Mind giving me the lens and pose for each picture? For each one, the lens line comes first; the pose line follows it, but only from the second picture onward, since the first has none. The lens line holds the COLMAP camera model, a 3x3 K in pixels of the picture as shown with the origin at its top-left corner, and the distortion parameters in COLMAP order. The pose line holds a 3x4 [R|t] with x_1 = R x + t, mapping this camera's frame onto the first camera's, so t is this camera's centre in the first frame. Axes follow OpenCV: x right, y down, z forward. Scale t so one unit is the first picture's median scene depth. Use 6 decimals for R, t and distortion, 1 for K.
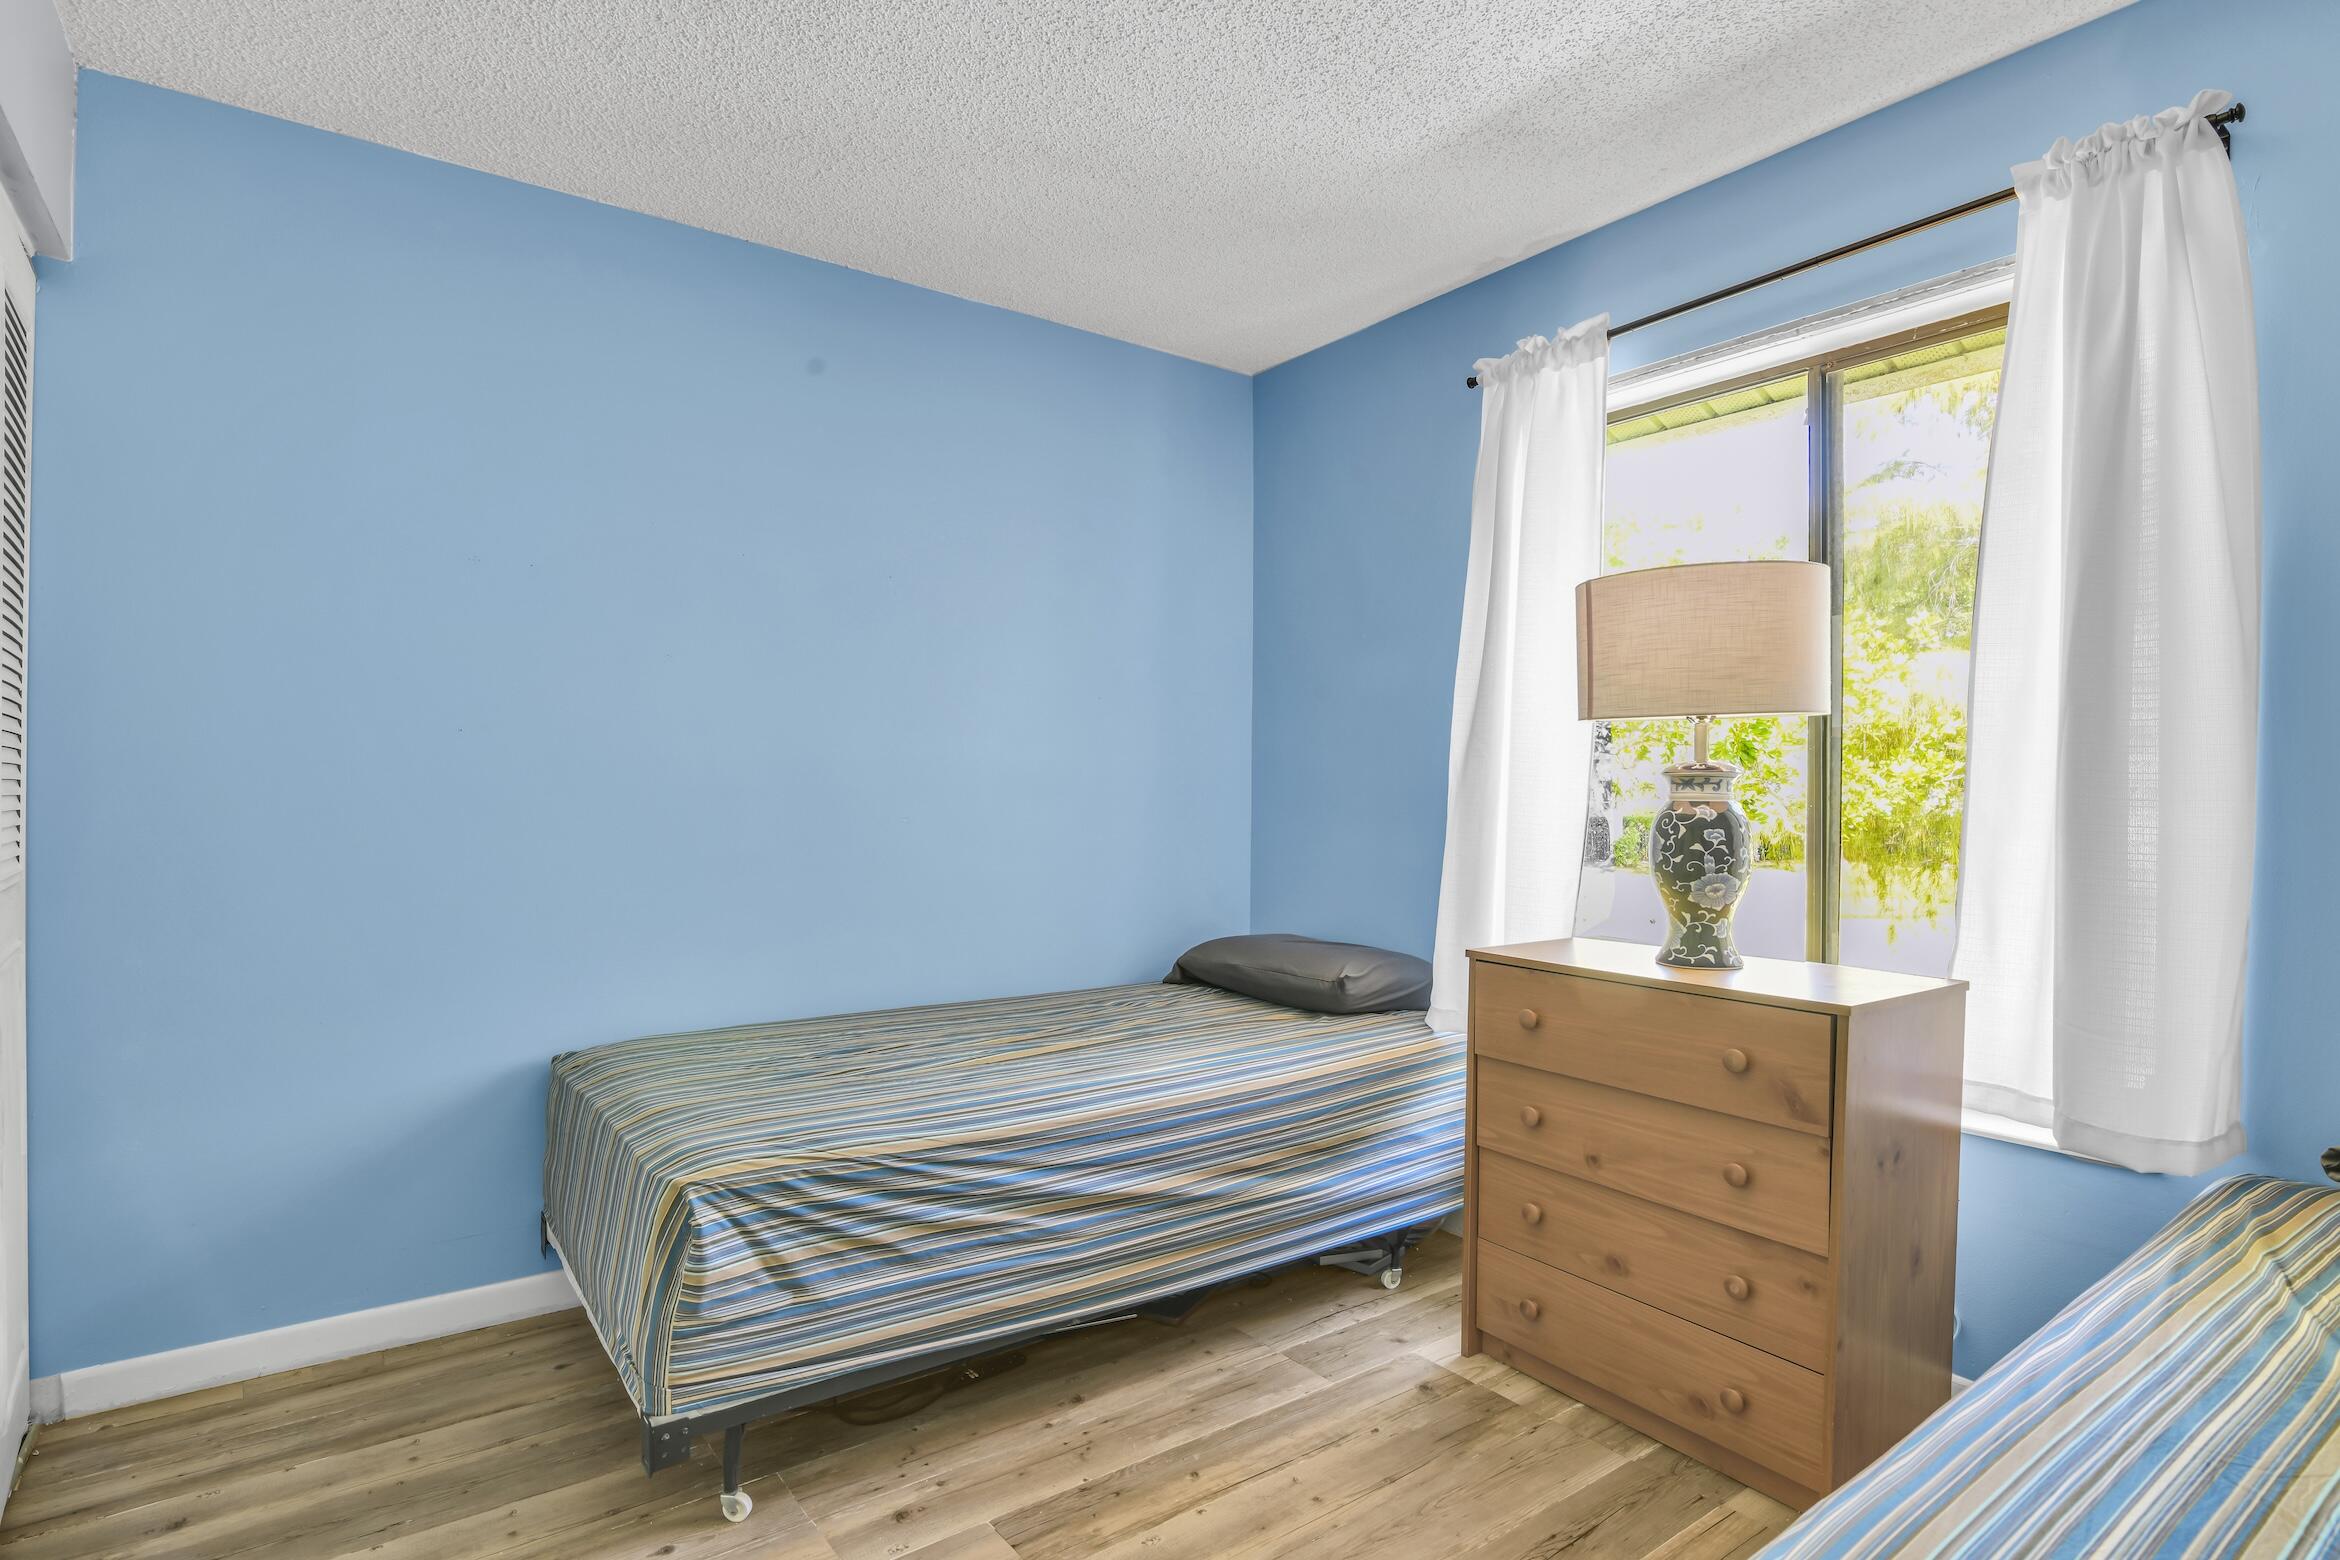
lens RADIAL K [[1144.1, 0, 1168.4], [0, 1144.1, 789.6], [0, 0, 1]] dist [-0.018703, -0.000432]
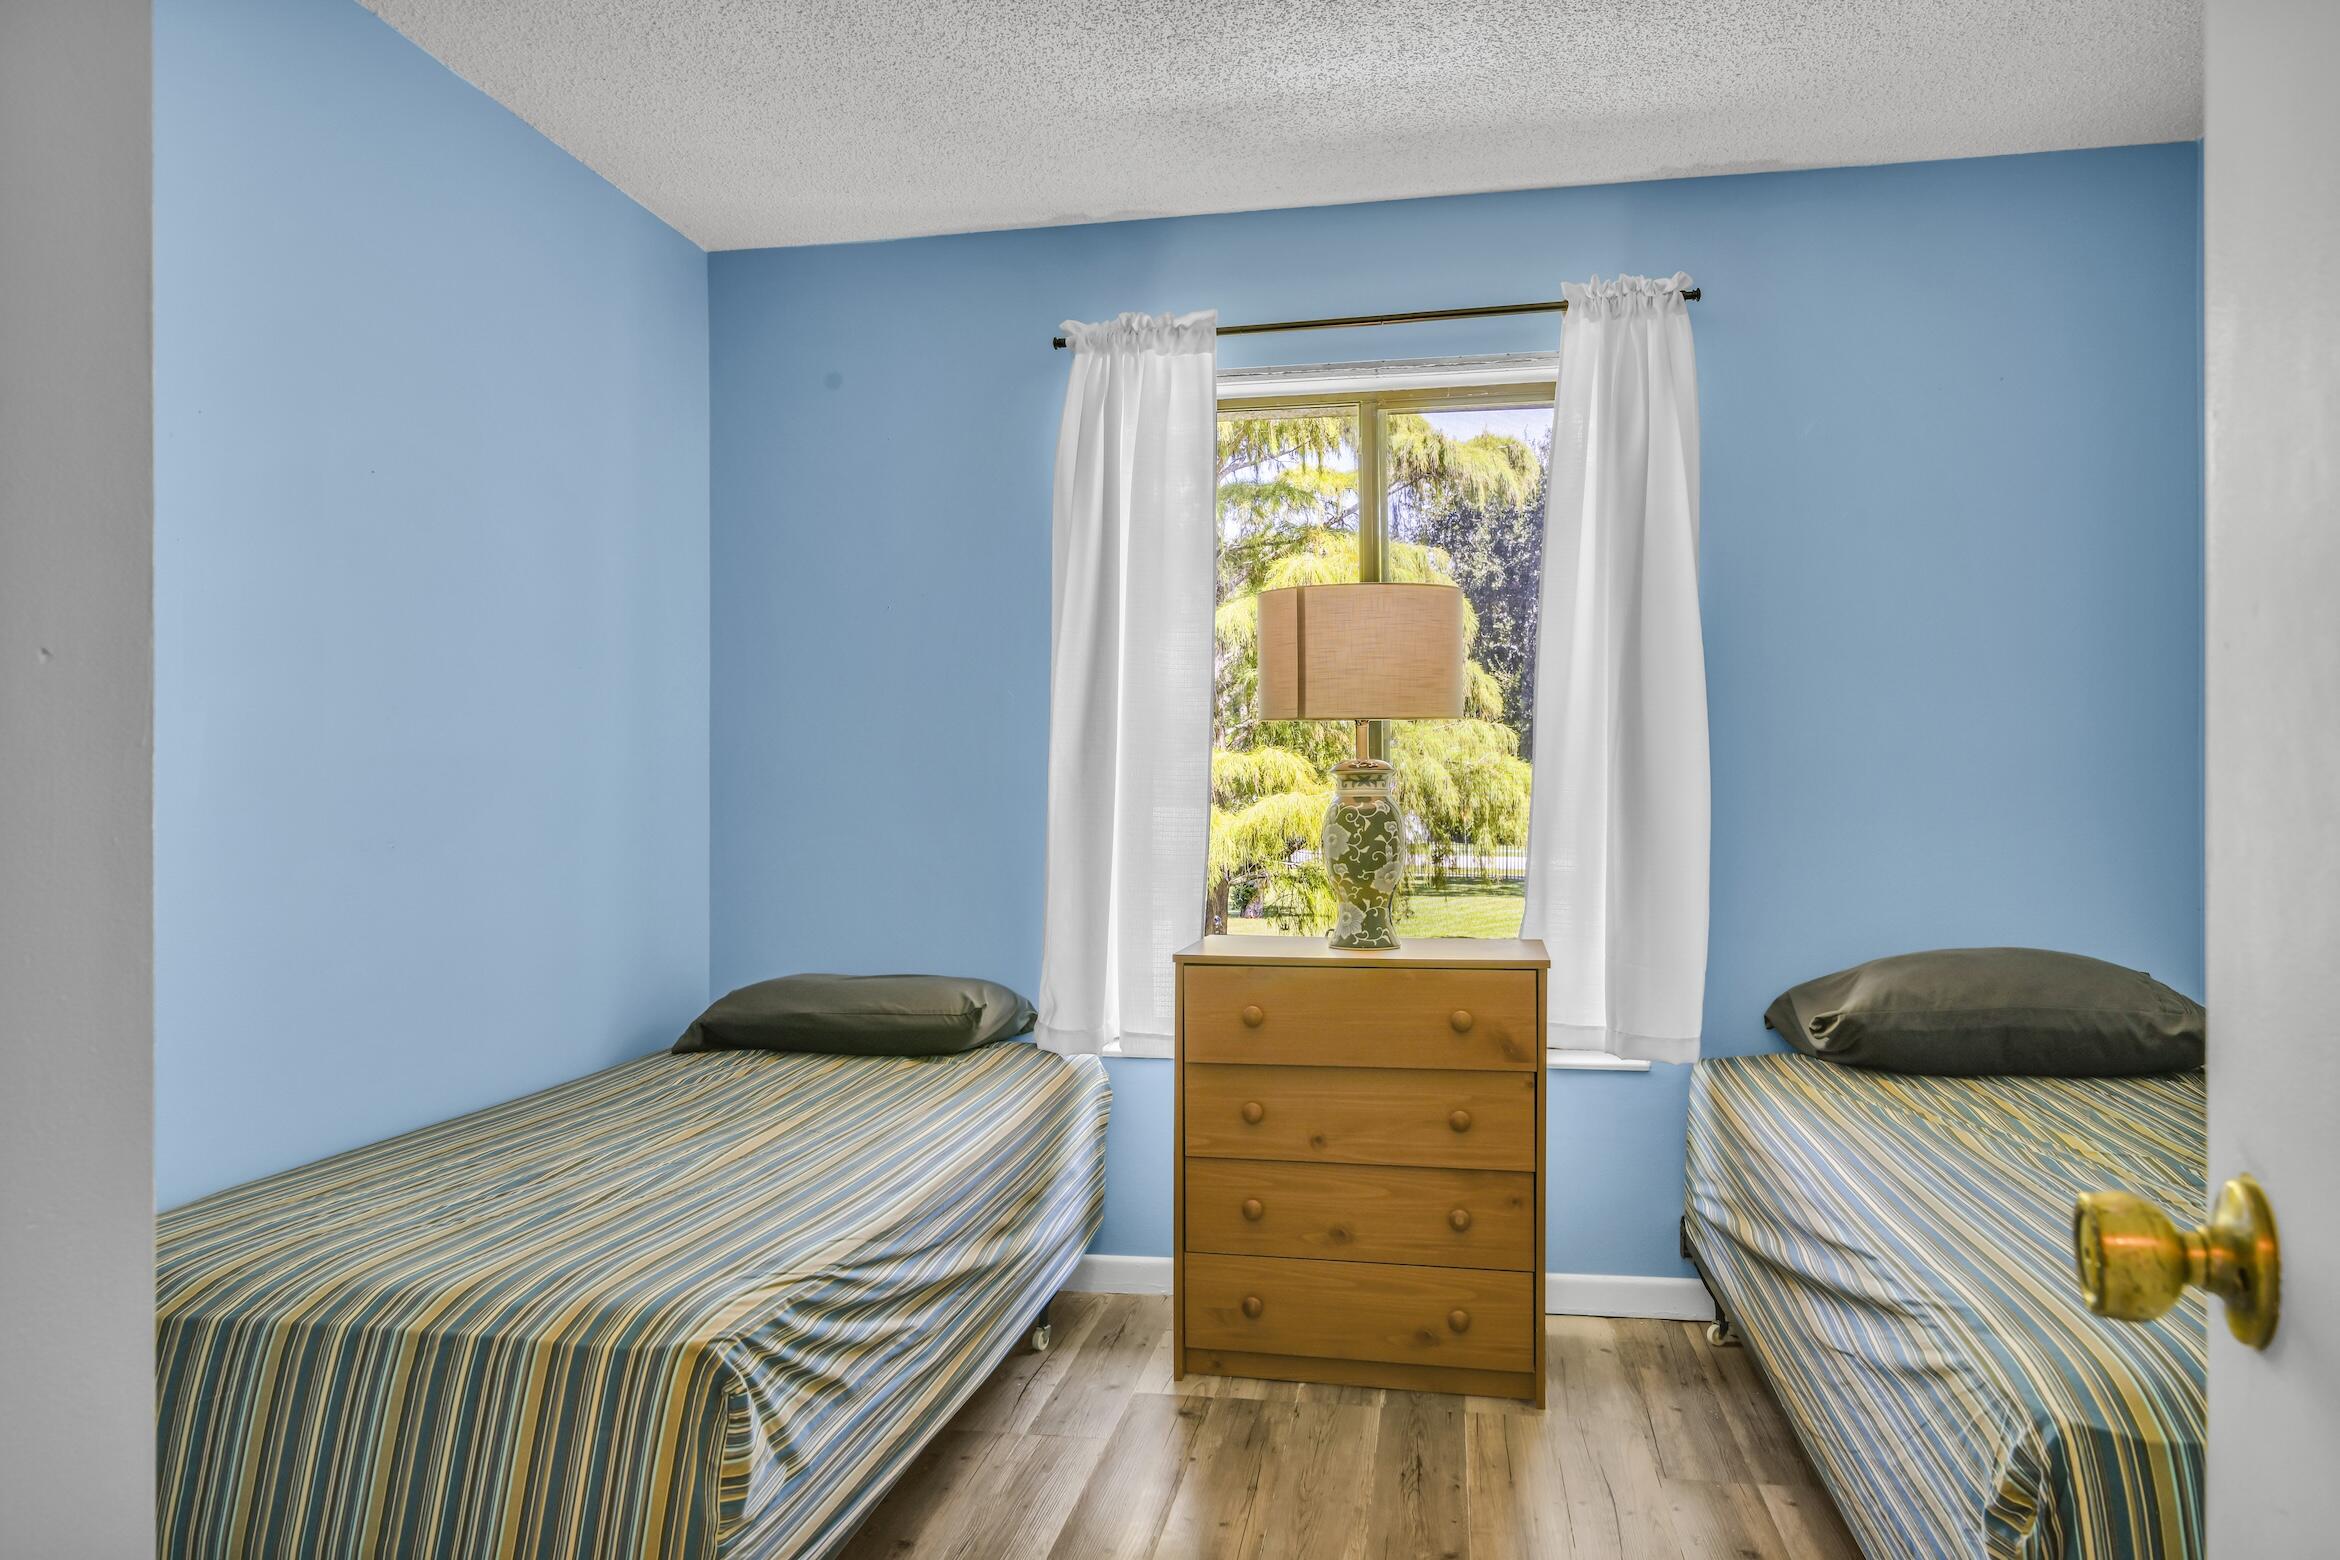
lens RADIAL K [[1557.1, 0, 1170.0], [0, 1557.1, 780.0], [0, 0, 1]] dist [0.001284, -0.001012]
pose [[0.712525, -0.004819, 0.701630, -0.724158], [0.011288, 0.999926, -0.004596, -0.000942], [-0.701556, 0.011194, 0.712526, 0.072161]]
